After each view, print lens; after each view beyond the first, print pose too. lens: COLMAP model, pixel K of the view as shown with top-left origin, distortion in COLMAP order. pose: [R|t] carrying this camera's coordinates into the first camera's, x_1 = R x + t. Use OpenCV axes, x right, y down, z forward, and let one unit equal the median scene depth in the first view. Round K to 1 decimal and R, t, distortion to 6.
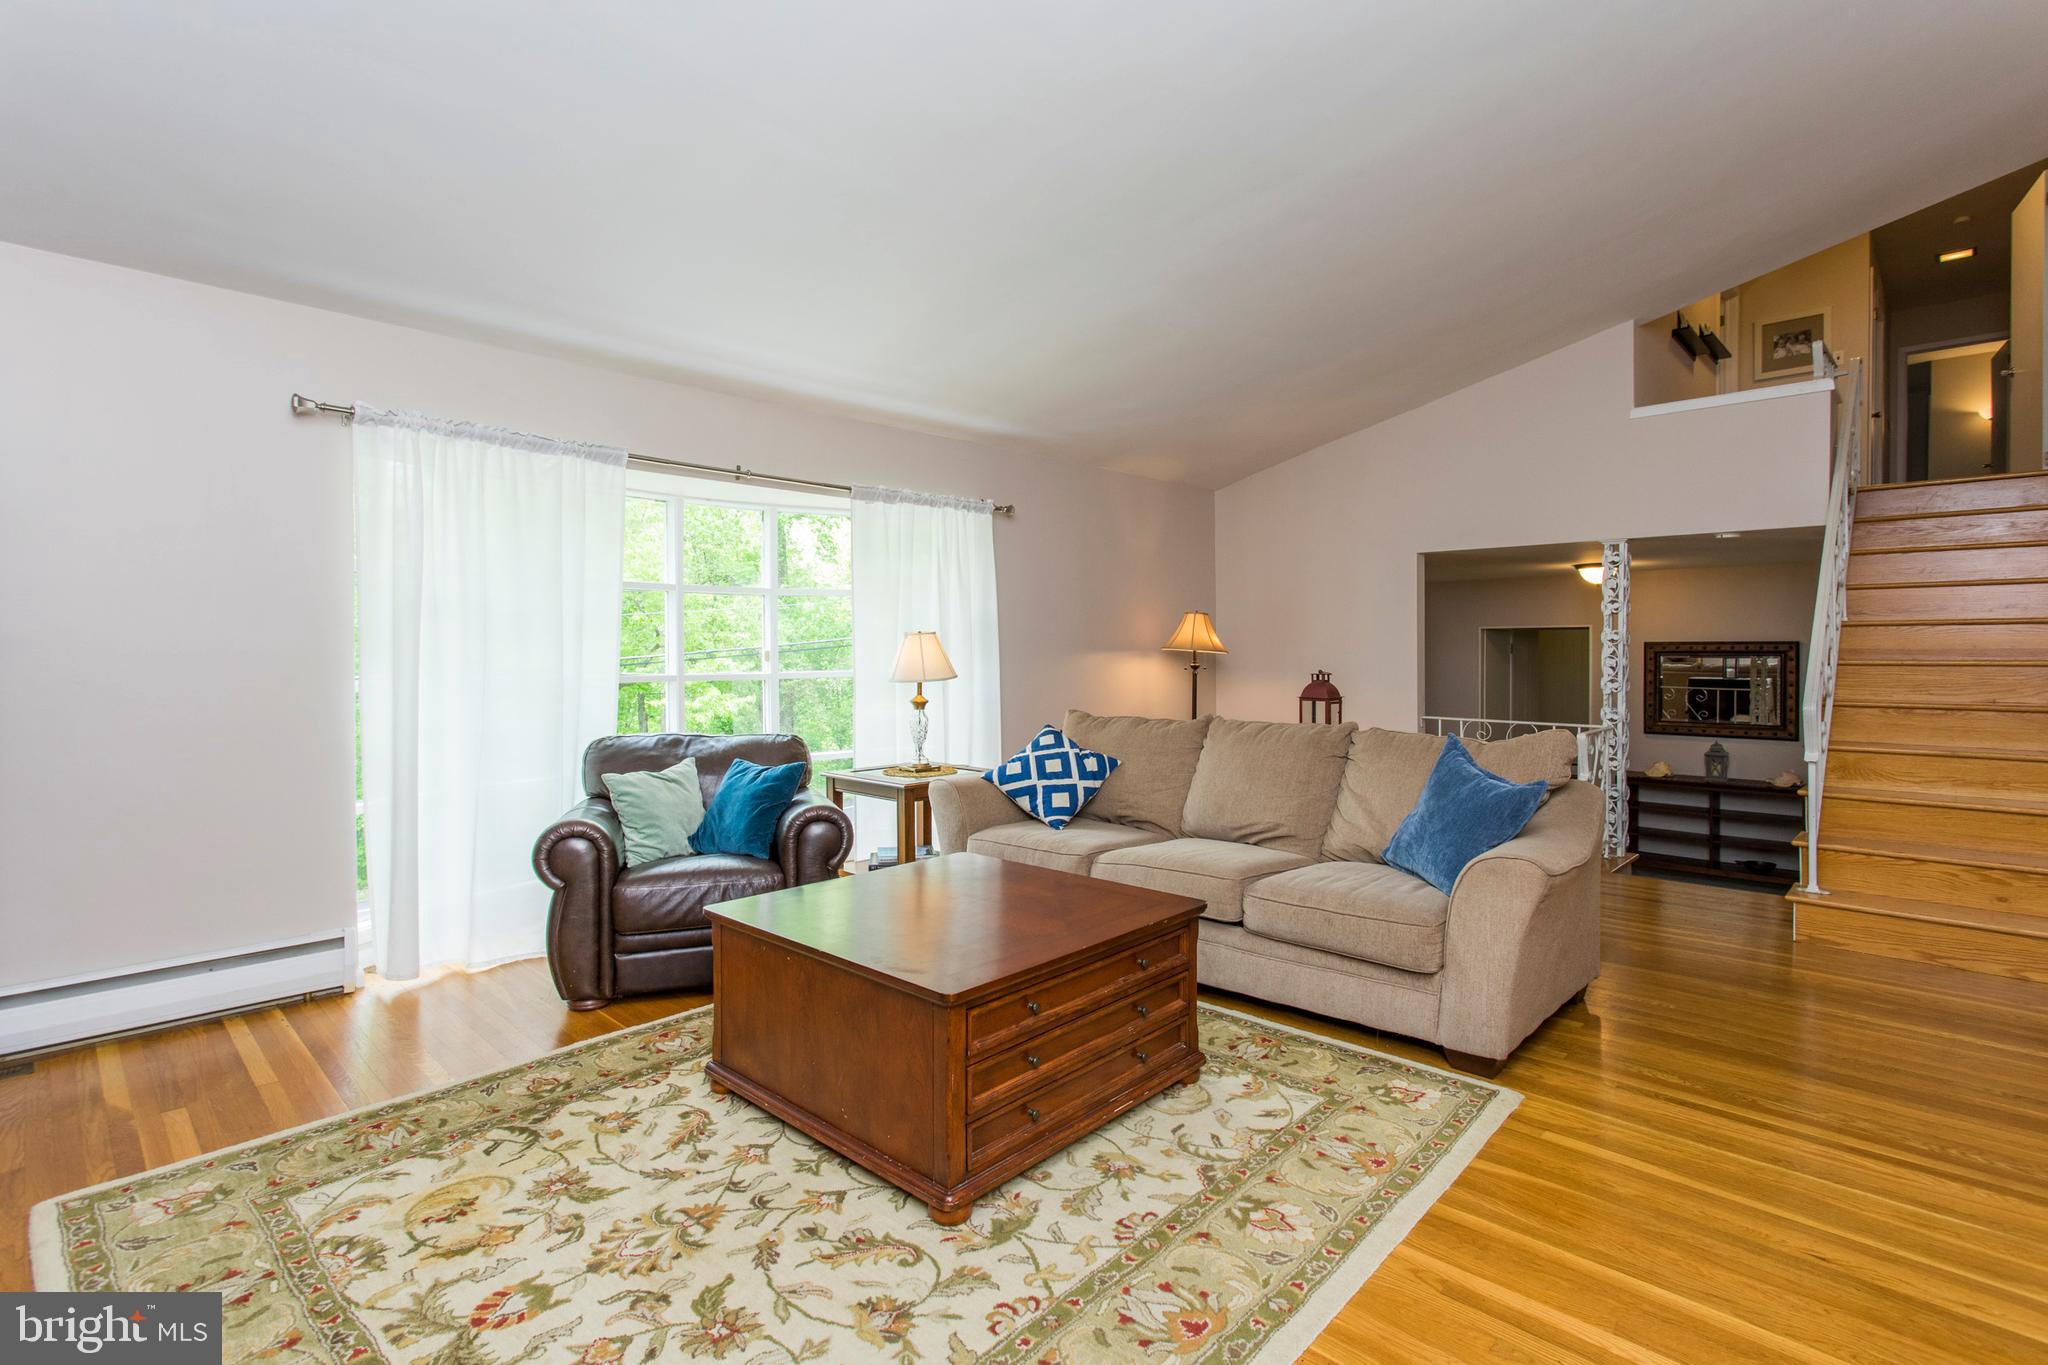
lens RADIAL K [[947.8, 0, 1043.9], [0, 947.8, 664.0], [0, 0, 1]] dist [-0.000978, 0.000127]
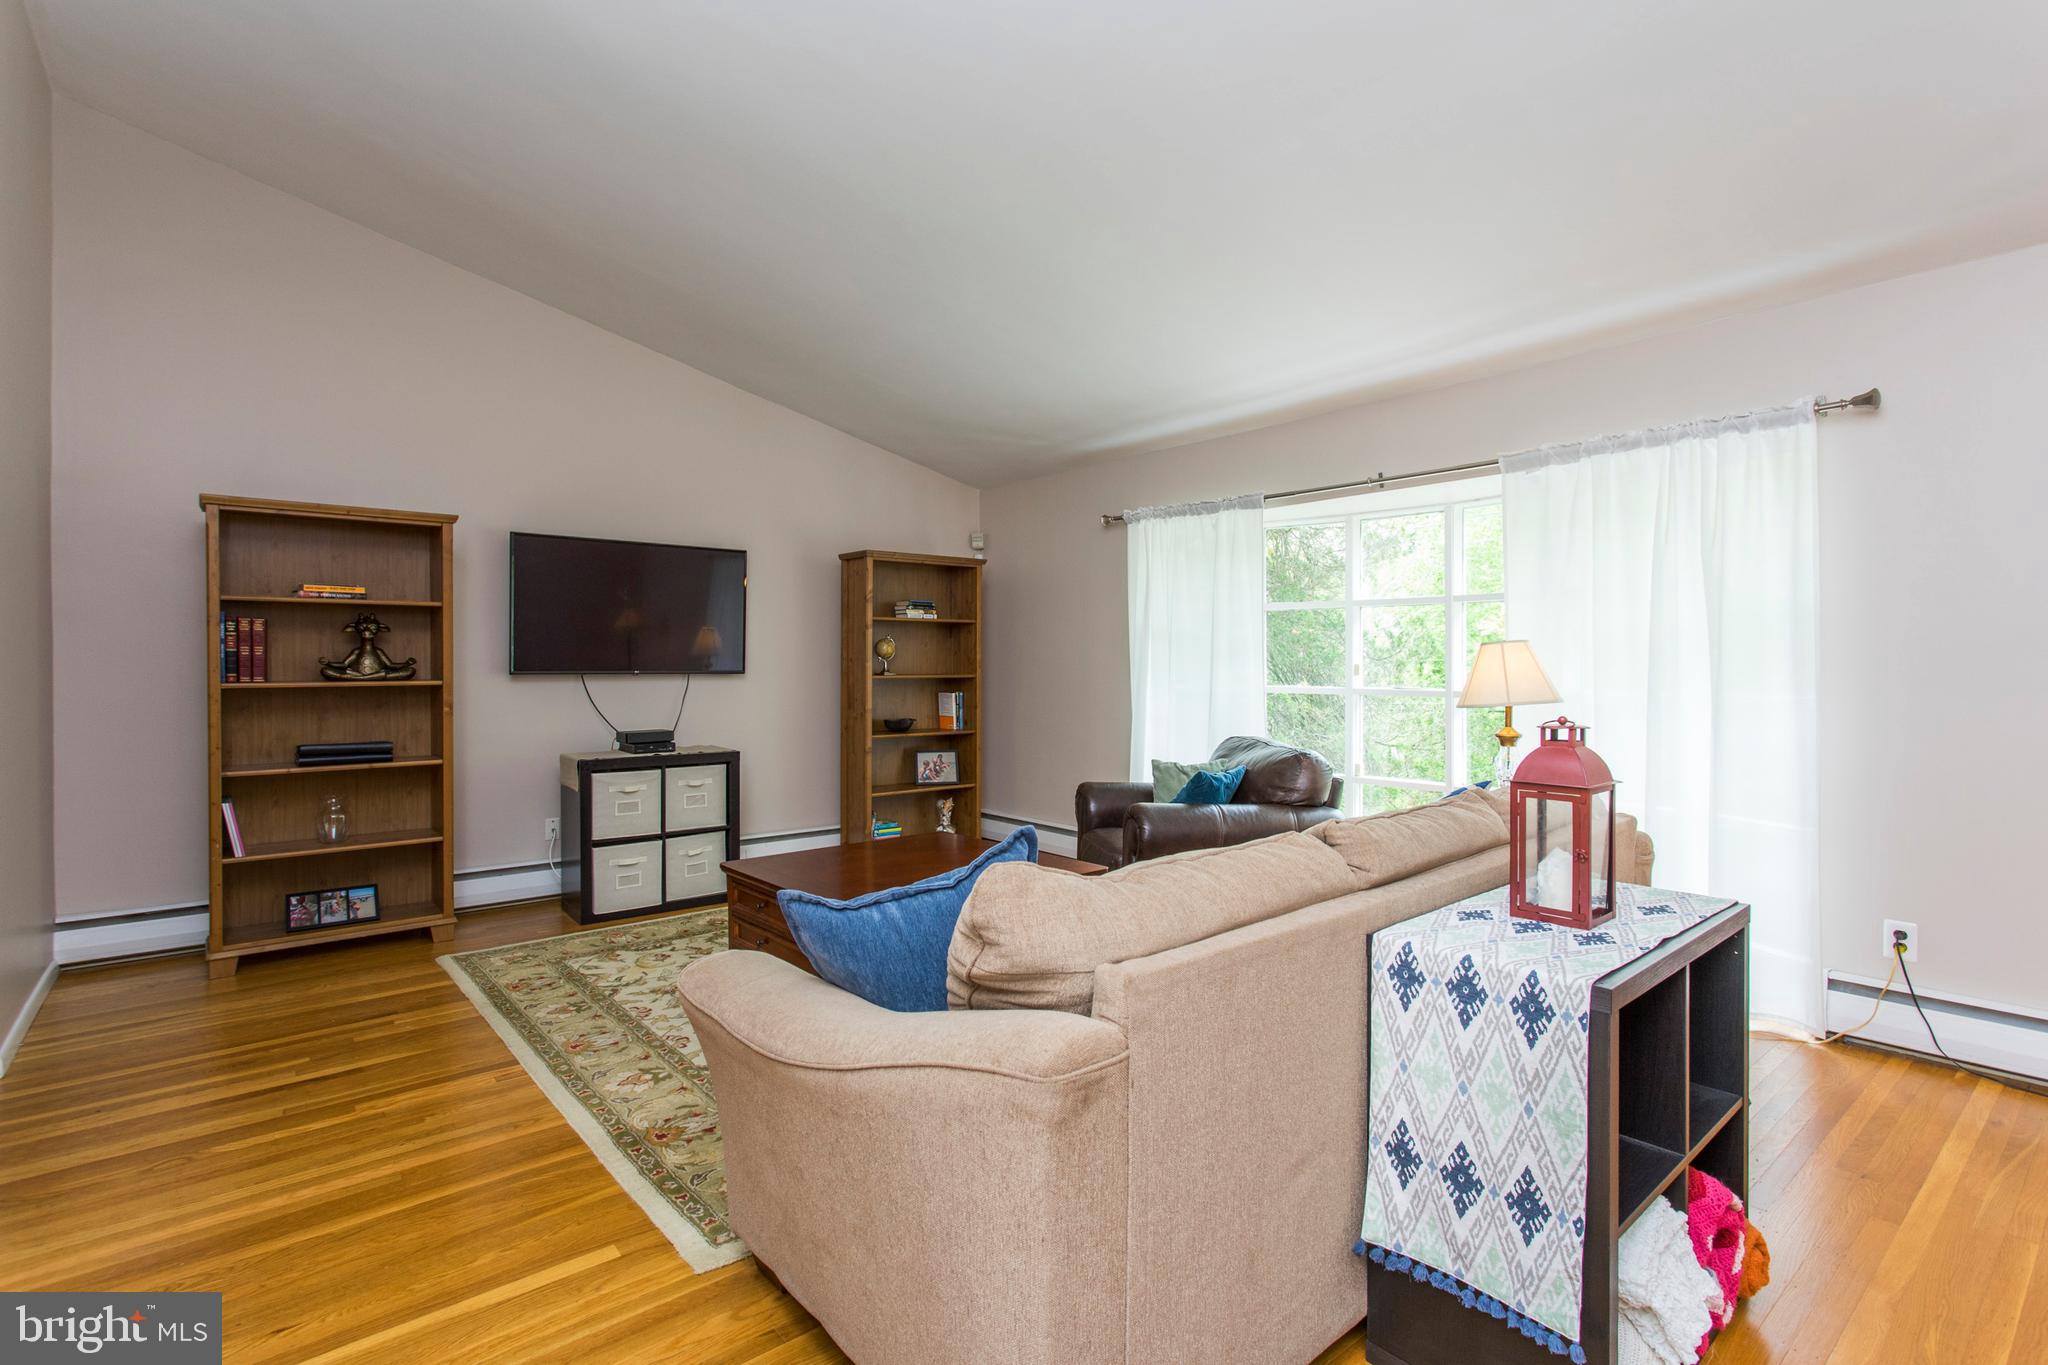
lens RADIAL K [[973.8, 0, 1034.3], [0, 973.8, 674.0], [0, 0, 1]] dist [-0.002197, -0.000319]
pose [[-0.108233, 0.012654, -0.994045, 1.536567], [-0.012760, 0.999819, 0.014117, -0.032695], [0.994044, 0.014212, -0.108052, 1.671188]]
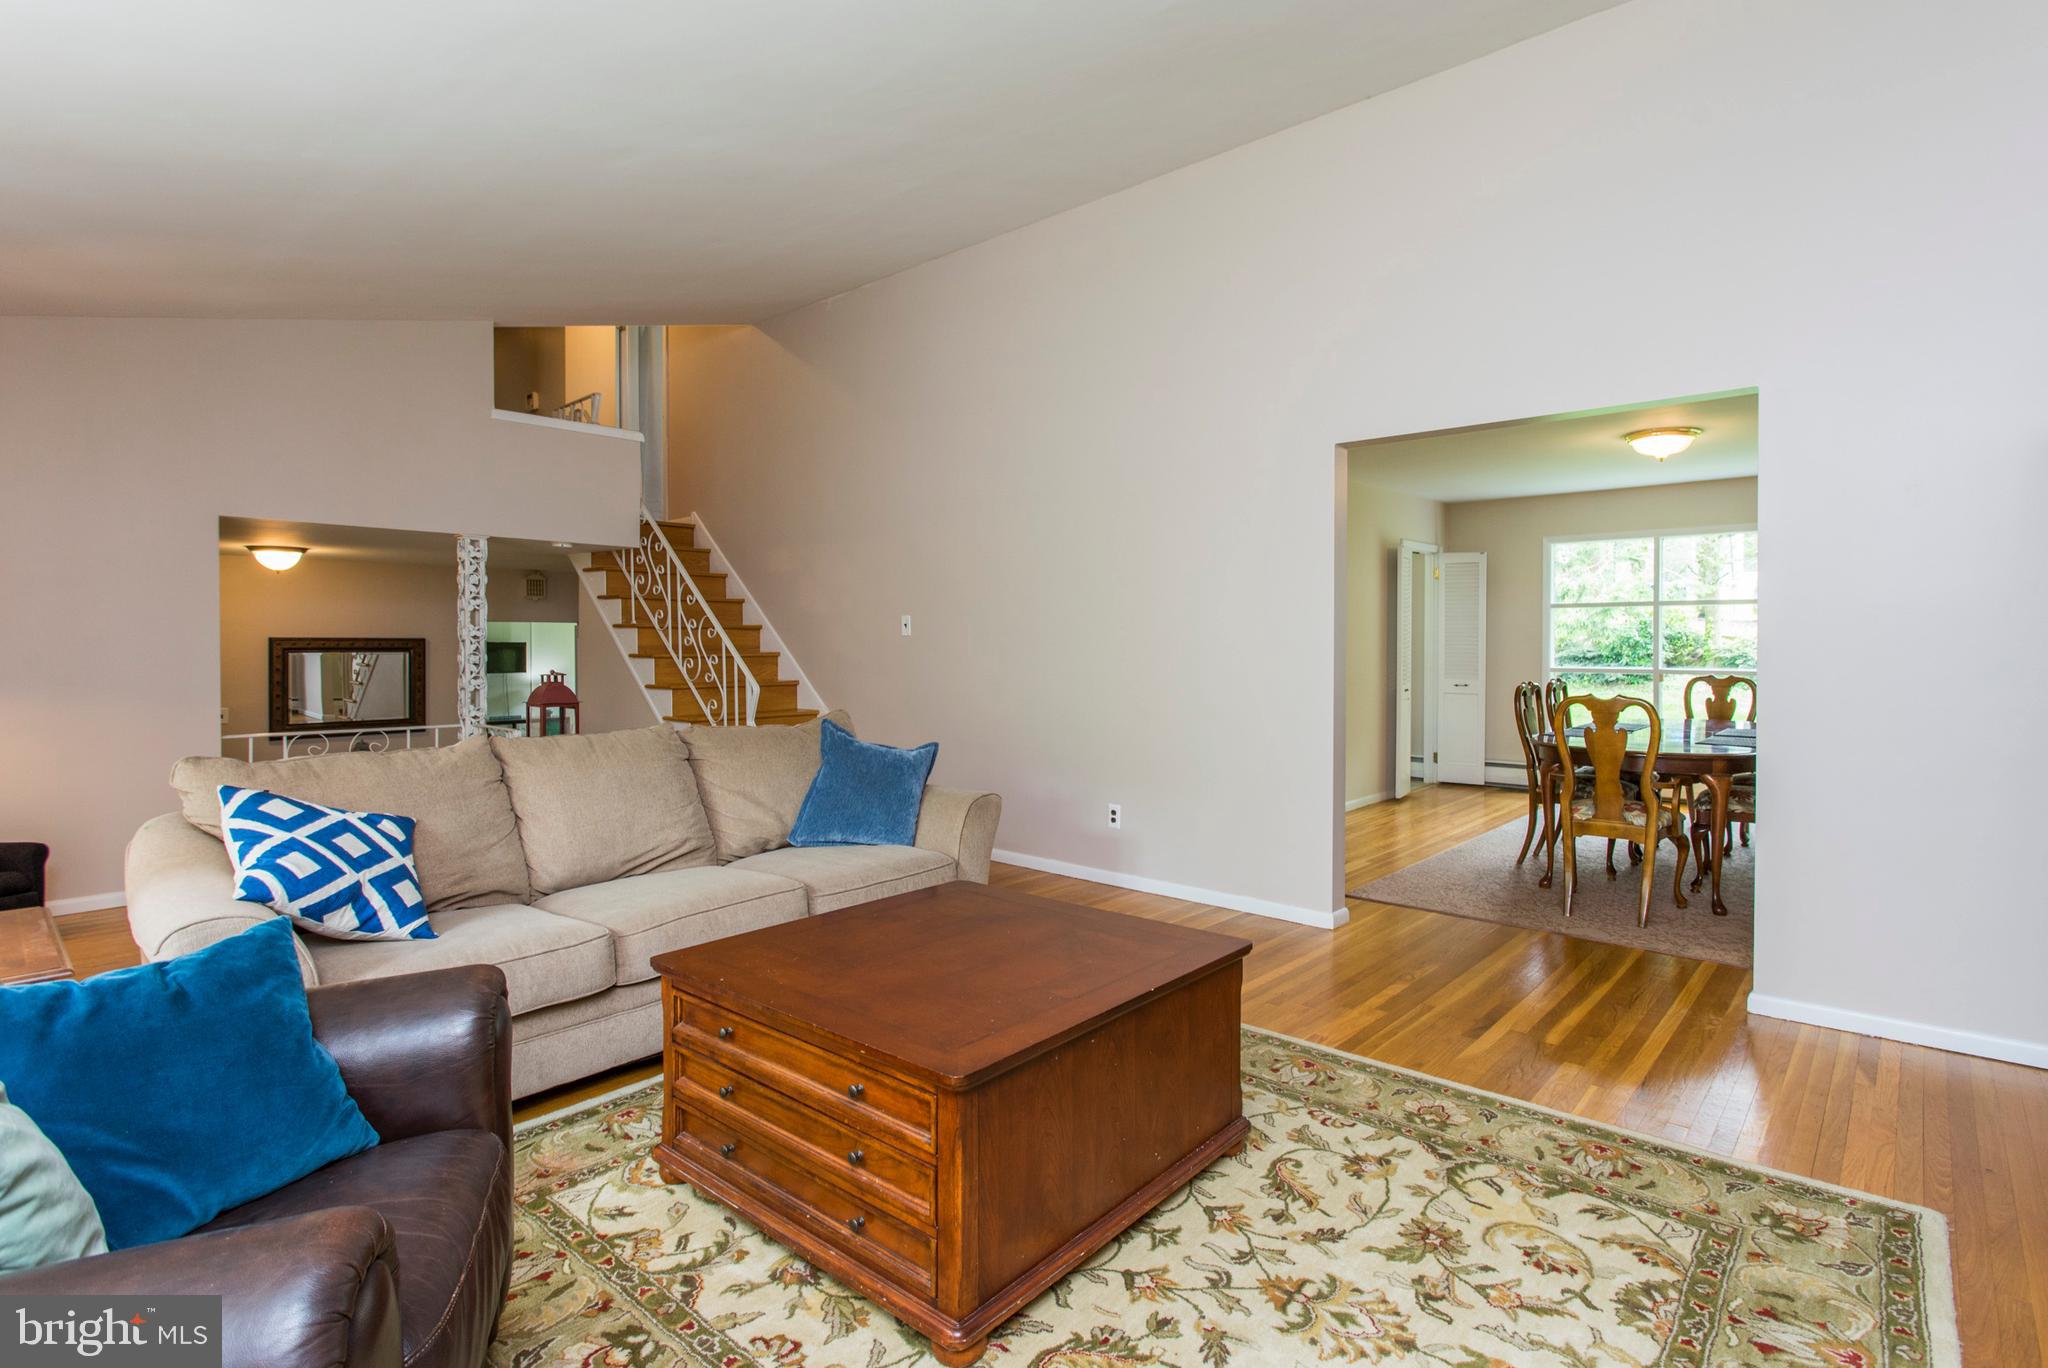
lens RADIAL K [[1014.8, 0, 1029.3], [0, 1014.8, 605.6], [0, 0, 1]] dist [0.013338, 0.000030]
pose [[-0.020120, 0.038167, 0.999069, -1.297418], [0.018335, 0.999117, -0.037799, -0.017805], [-0.999629, 0.017558, -0.020802, 1.221028]]
